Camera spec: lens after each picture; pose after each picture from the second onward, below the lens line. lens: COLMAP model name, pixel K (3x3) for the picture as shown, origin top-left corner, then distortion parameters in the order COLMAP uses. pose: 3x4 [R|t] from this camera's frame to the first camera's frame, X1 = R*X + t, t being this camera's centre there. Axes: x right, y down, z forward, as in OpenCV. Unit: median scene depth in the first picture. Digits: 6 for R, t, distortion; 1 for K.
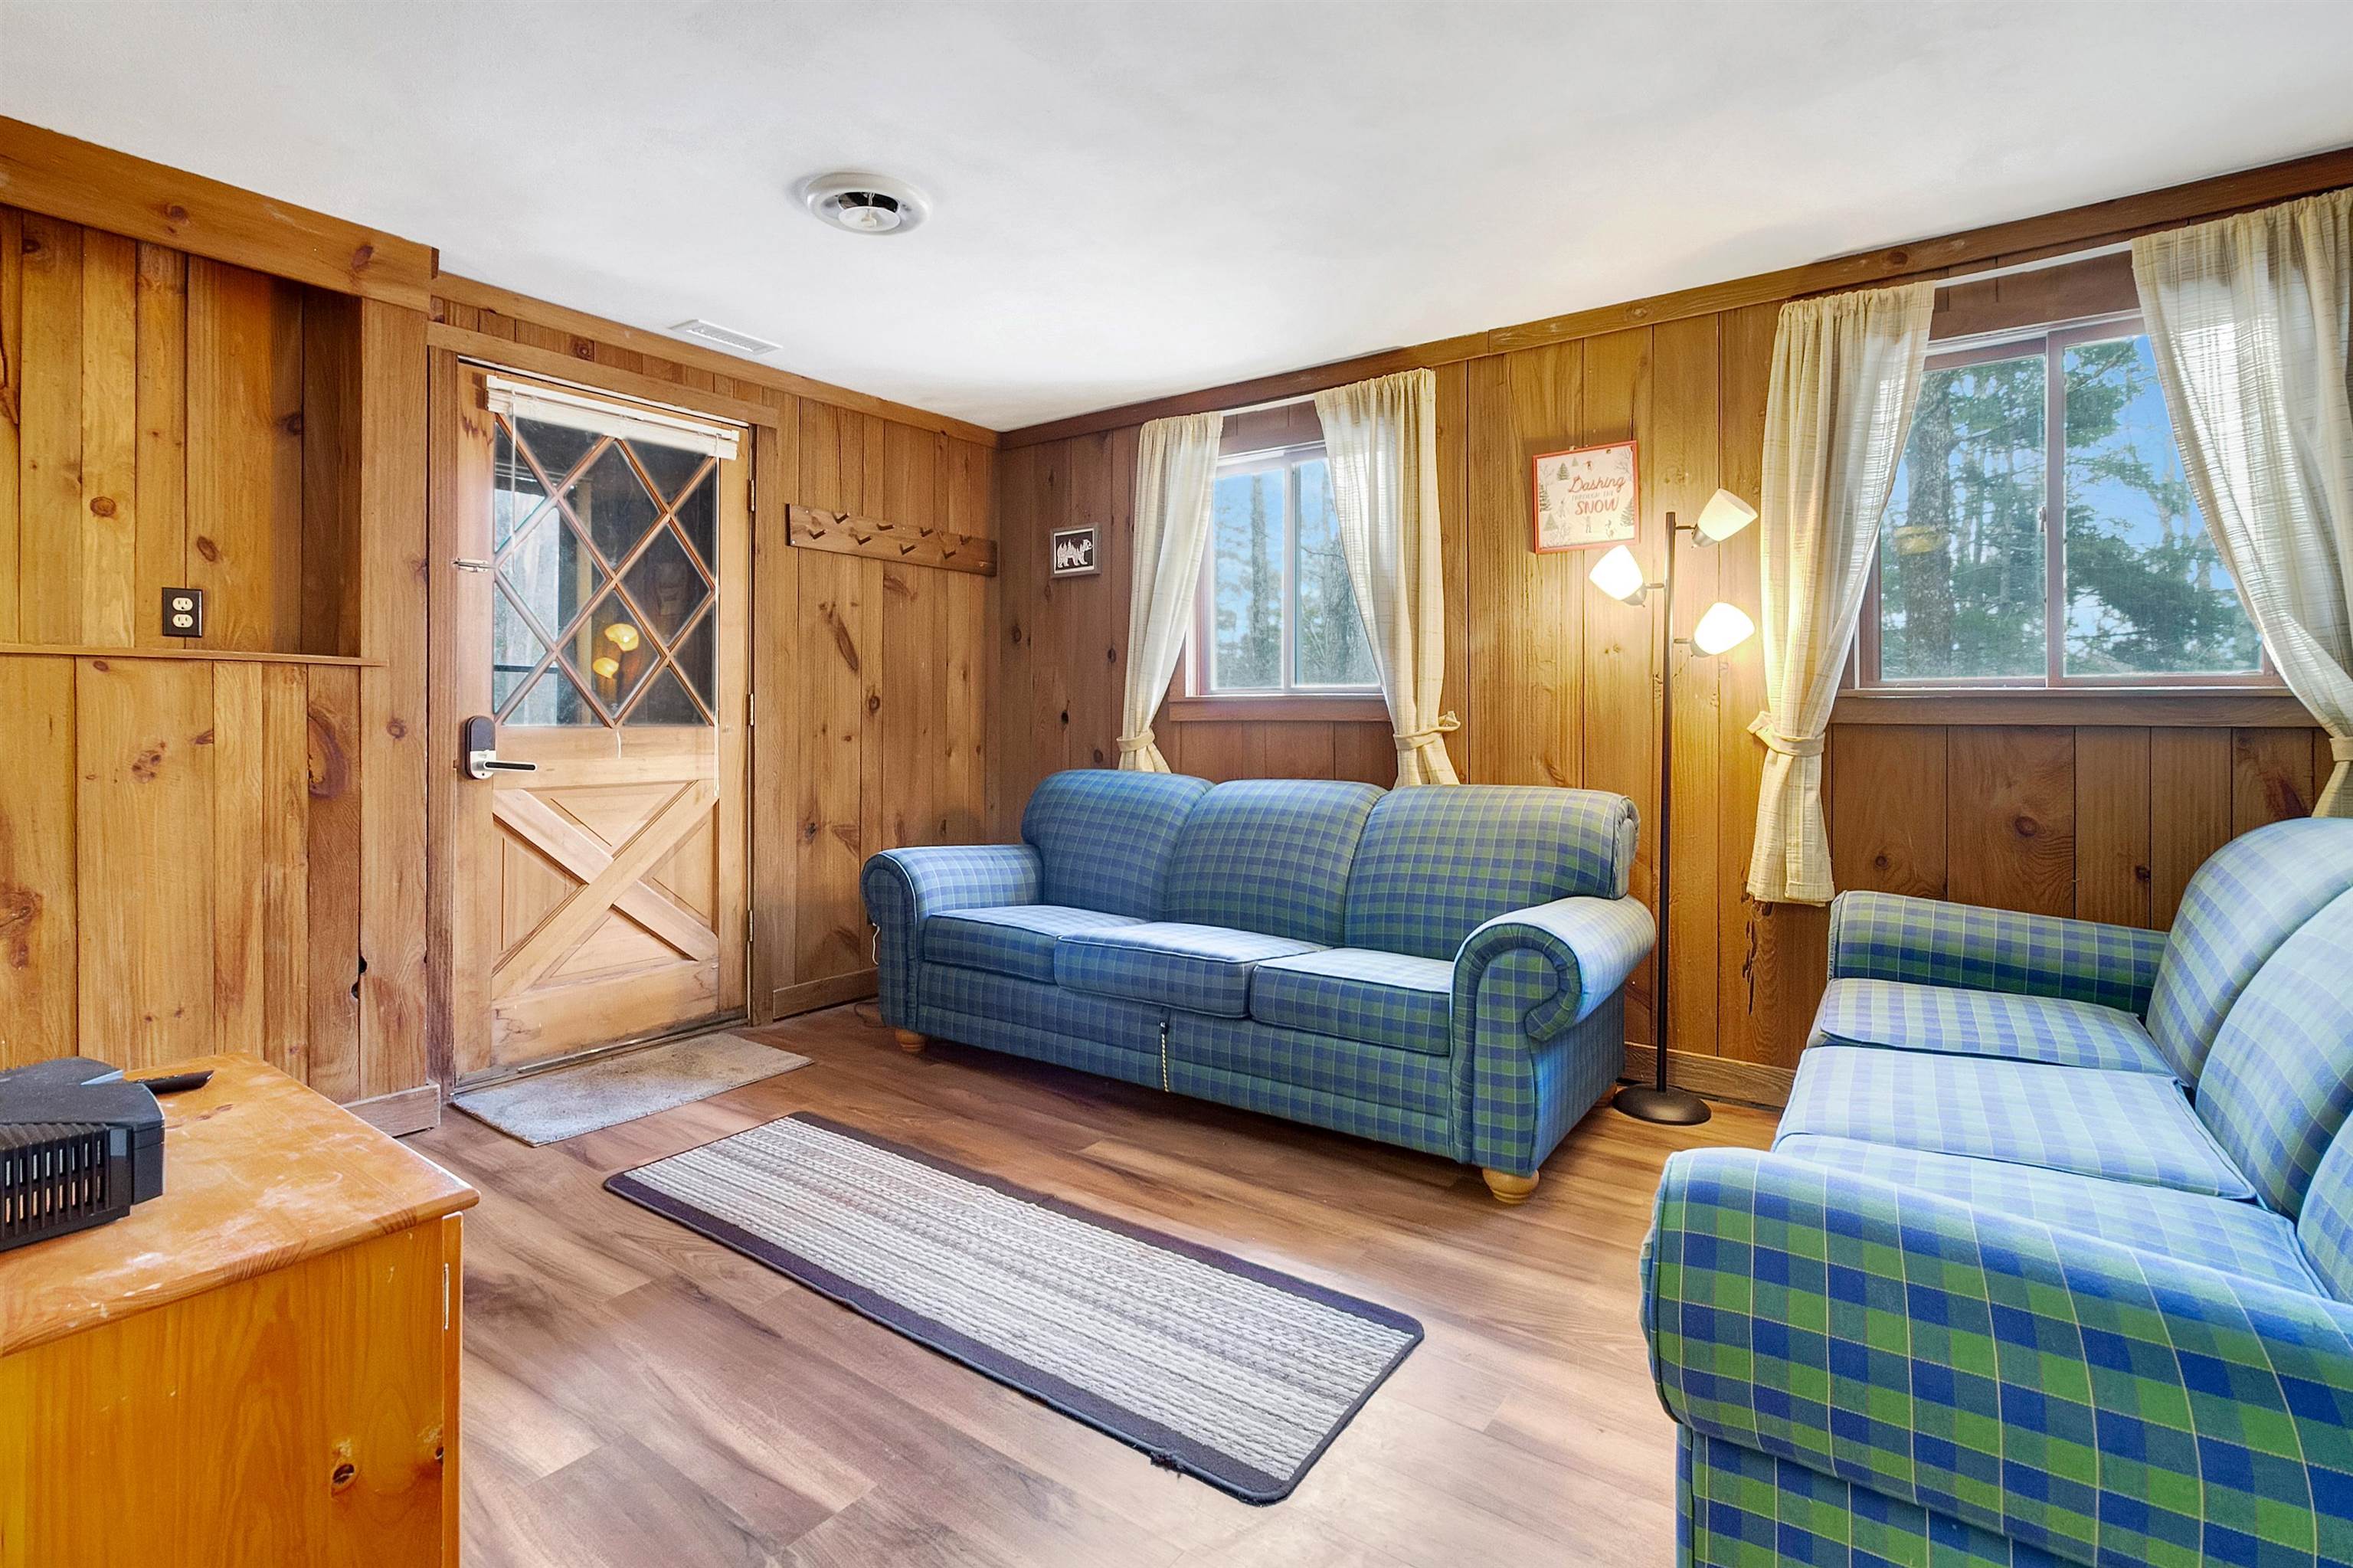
lens RADIAL K [[1122.8, 0, 1162.8], [0, 1122.8, 701.4], [0, 0, 1]] dist [-0.001976, -0.000655]
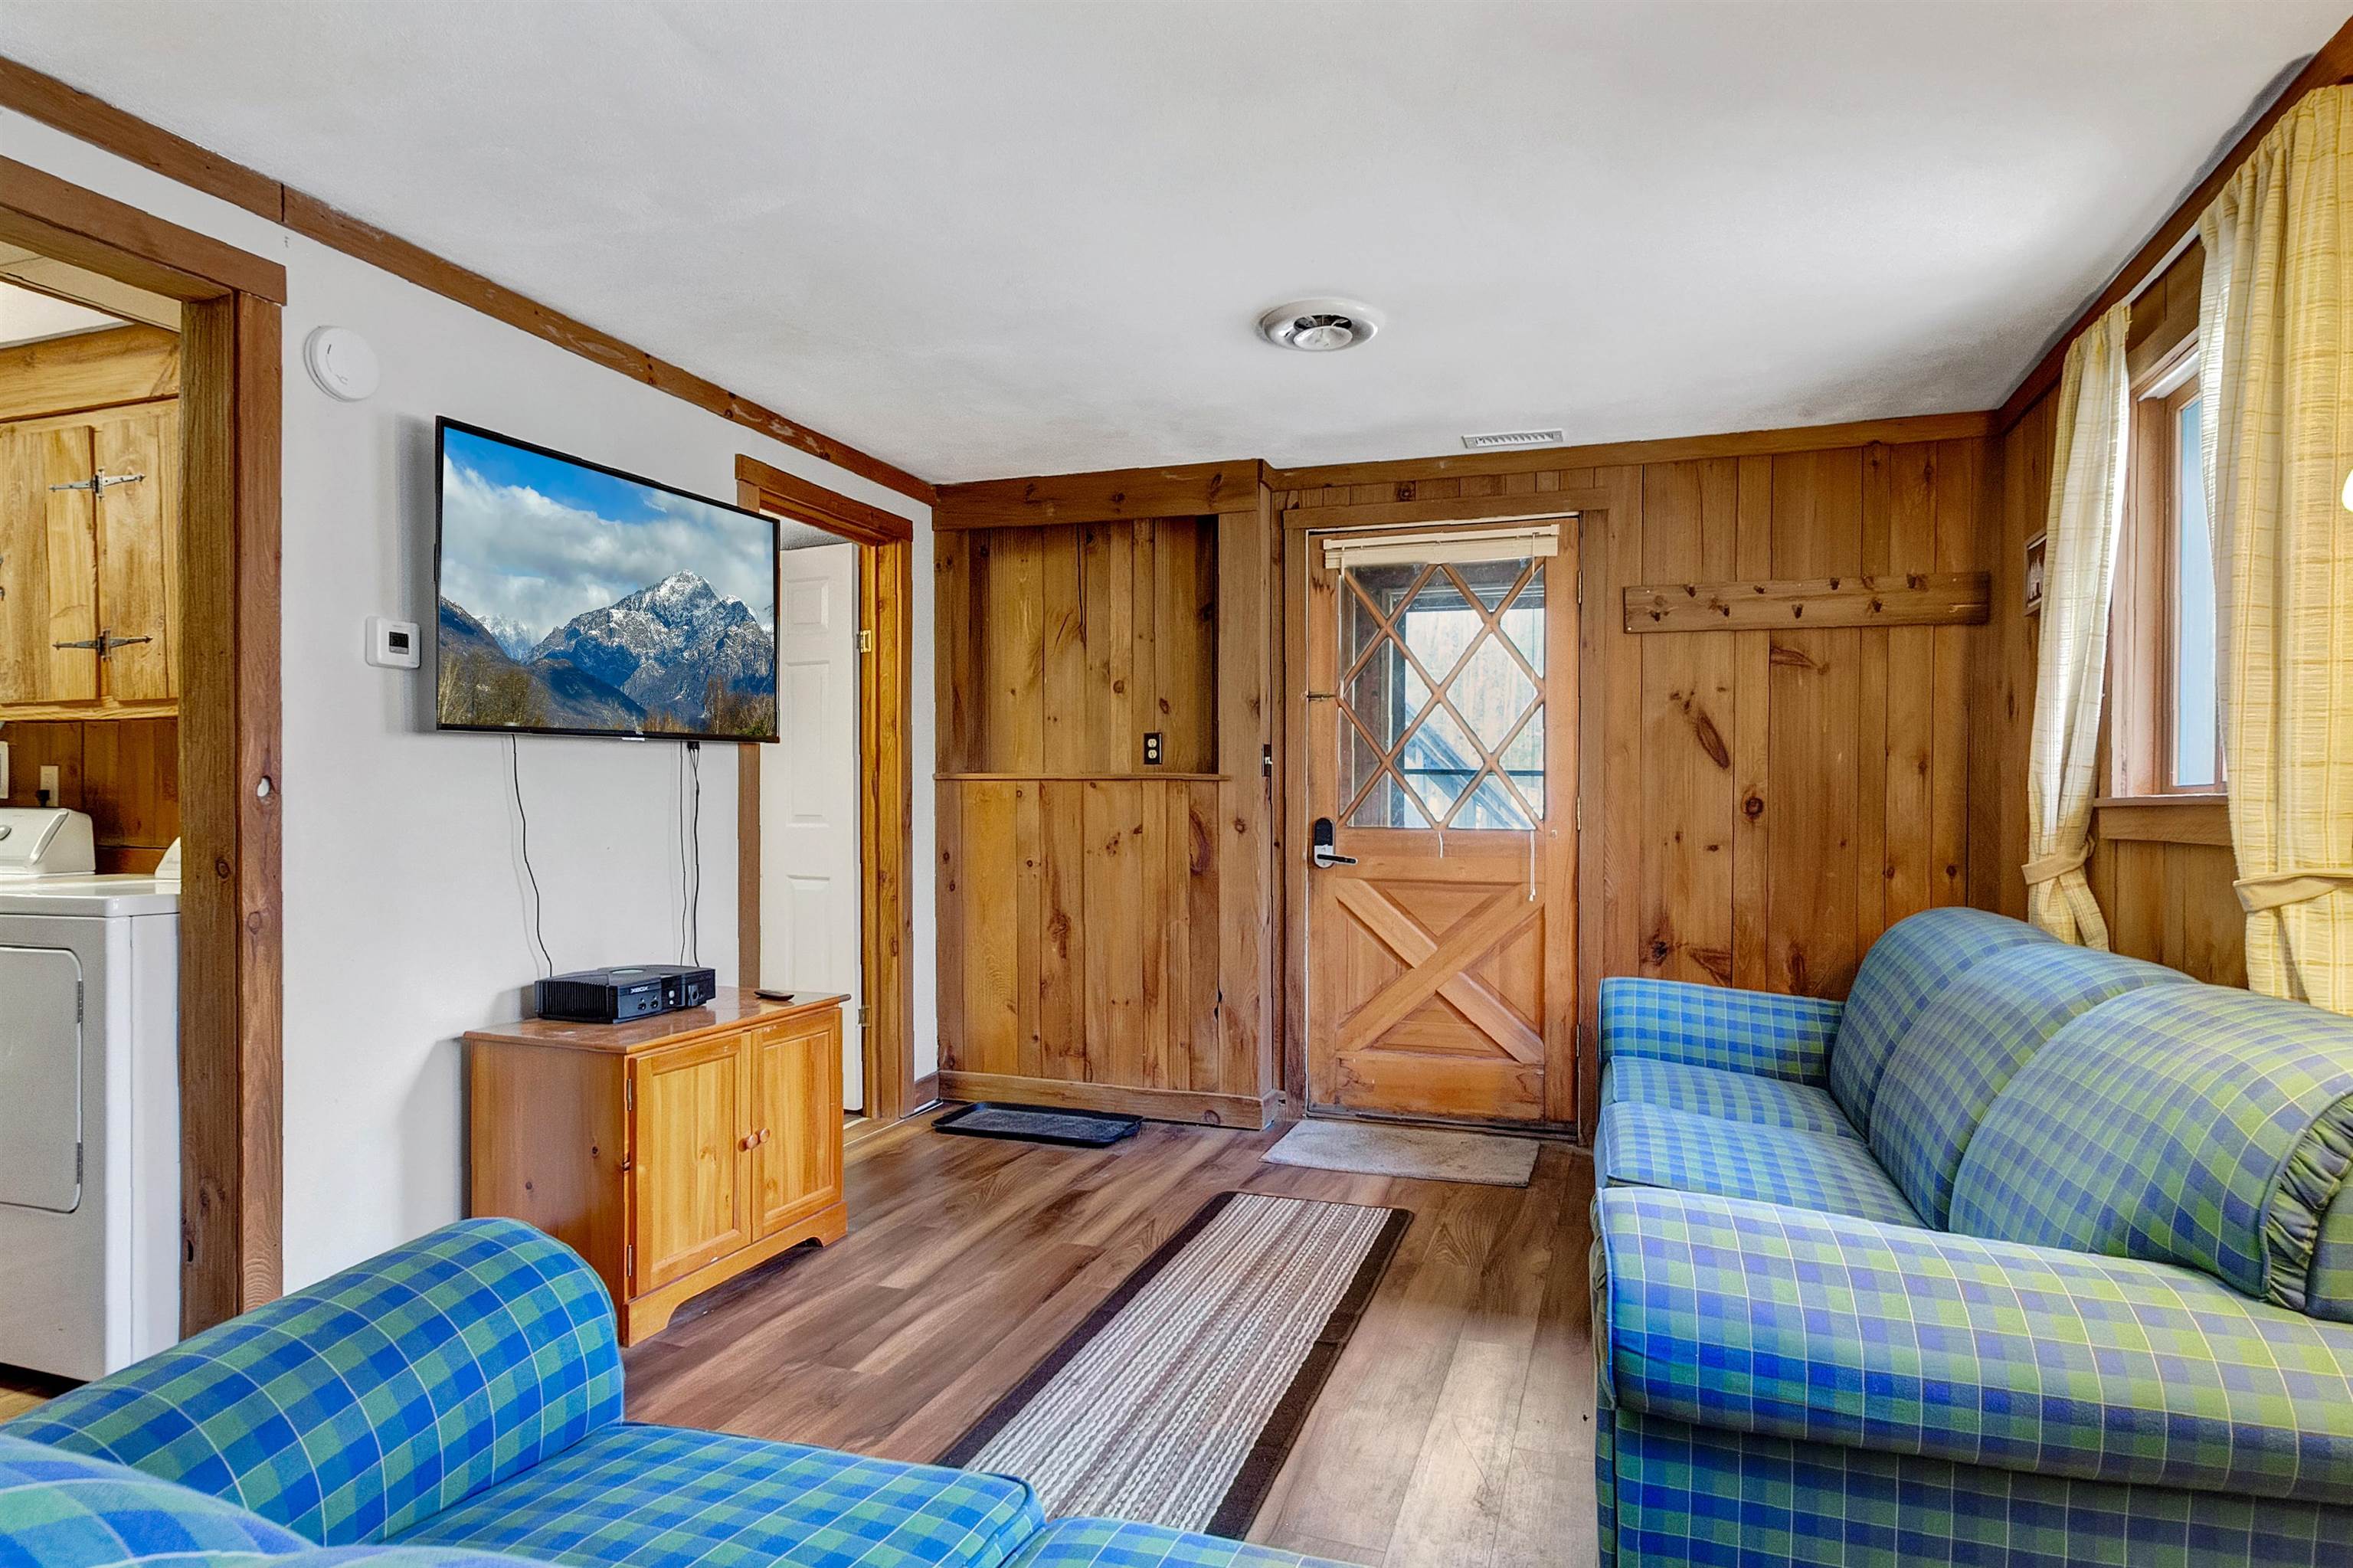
lens RADIAL K [[1250.8, 0, 1183.4], [0, 1250.8, 803.4], [0, 0, 1]] dist [0.017228, 0.000025]
pose [[0.289530, 0.001703, -0.957167, 0.653971], [0.004666, 0.999984, 0.003191, -0.007190], [0.957158, -0.005390, 0.289517, 0.443768]]
